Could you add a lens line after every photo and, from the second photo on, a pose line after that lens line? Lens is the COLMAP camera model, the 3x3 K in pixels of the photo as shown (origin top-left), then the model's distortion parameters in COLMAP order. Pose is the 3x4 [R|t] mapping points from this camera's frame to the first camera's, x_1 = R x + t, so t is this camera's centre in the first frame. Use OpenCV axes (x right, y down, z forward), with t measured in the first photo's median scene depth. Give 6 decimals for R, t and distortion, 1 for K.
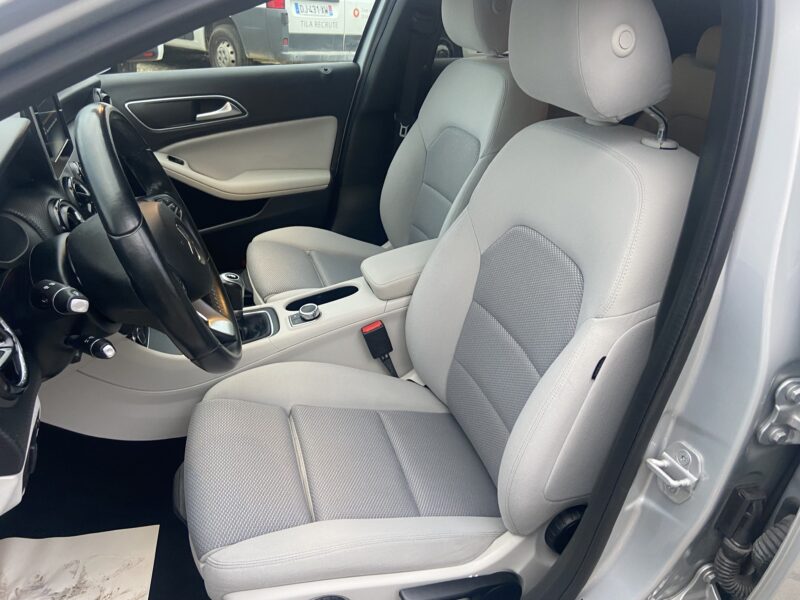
lens RADIAL K [[603.6, 0, 416.4], [0, 603.6, 295.1], [0, 0, 1]] dist [0.106772, -0.125017]
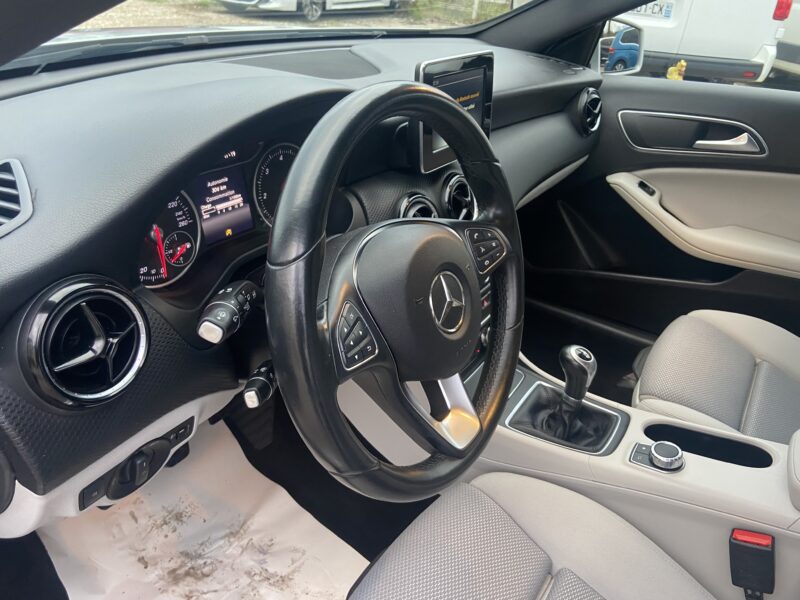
lens RADIAL K [[603.6, 0, 410.5], [0, 603.6, 301.2], [0, 0, 1]] dist [0.106772, -0.125017]
pose [[0.616613, 0.390950, -0.683335, 0.036456], [-0.403724, 0.902190, 0.151857, -0.100972], [0.675866, 0.182242, 0.714138, 0.289658]]
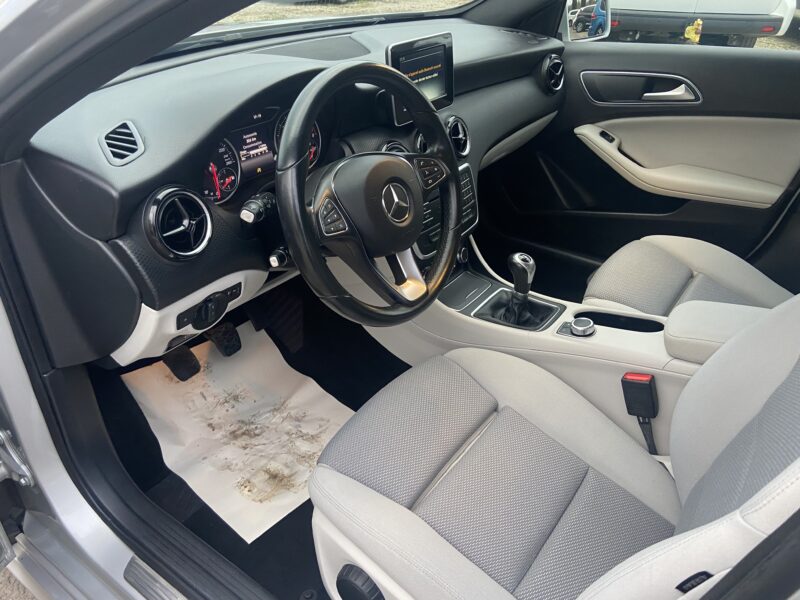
lens RADIAL K [[603.6, 0, 408.1], [0, 603.6, 294.6], [0, 0, 1]] dist [0.106772, -0.125017]
pose [[0.575702, 0.391041, -0.718090, 0.271102], [-0.361905, 0.909380, 0.205066, -0.095852], [0.733206, 0.141824, 0.665052, 0.199254]]
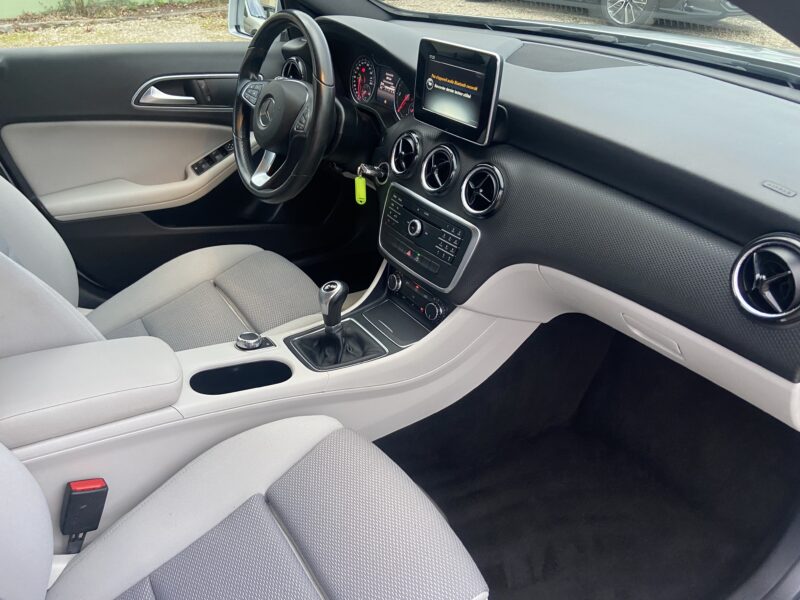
lens RADIAL K [[603.6, 0, 404.5], [0, 603.6, 305.7], [0, 0, 1]] dist [0.106772, -0.125017]
pose [[-0.962599, 0.094353, -0.253971, -0.159261], [-0.169980, 0.519635, 0.837309, -0.674449], [0.210975, 0.849163, -0.484162, 1.291624]]
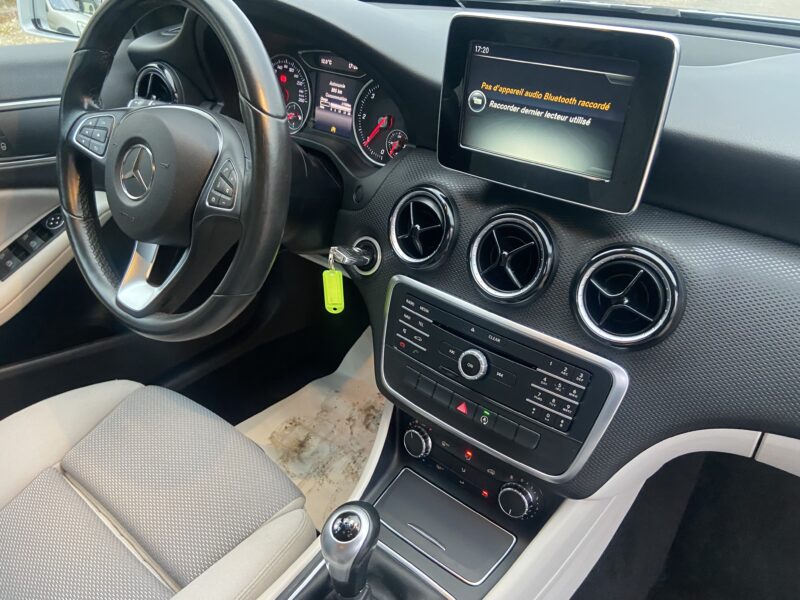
lens RADIAL K [[603.6, 0, 409.2], [0, 603.6, 303.5], [0, 0, 1]] dist [0.106772, -0.125017]
pose [[-0.848104, 0.230001, -0.477304, -0.150382], [-0.289916, 0.552576, 0.781414, -0.408832], [0.443473, 0.801099, -0.401961, 0.937622]]
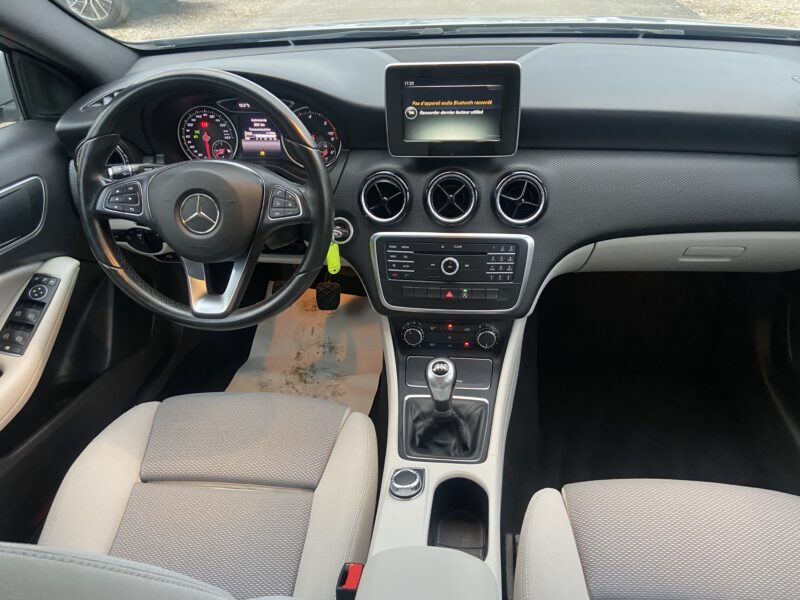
lens RADIAL K [[603.6, 0, 417.4], [0, 603.6, 301.5], [0, 0, 1]] dist [0.106772, -0.125017]
pose [[-0.419982, 0.478782, -0.770962, 0.210009], [-0.405660, 0.660884, 0.631405, -0.473144], [0.811822, 0.577927, -0.083336, 0.871897]]
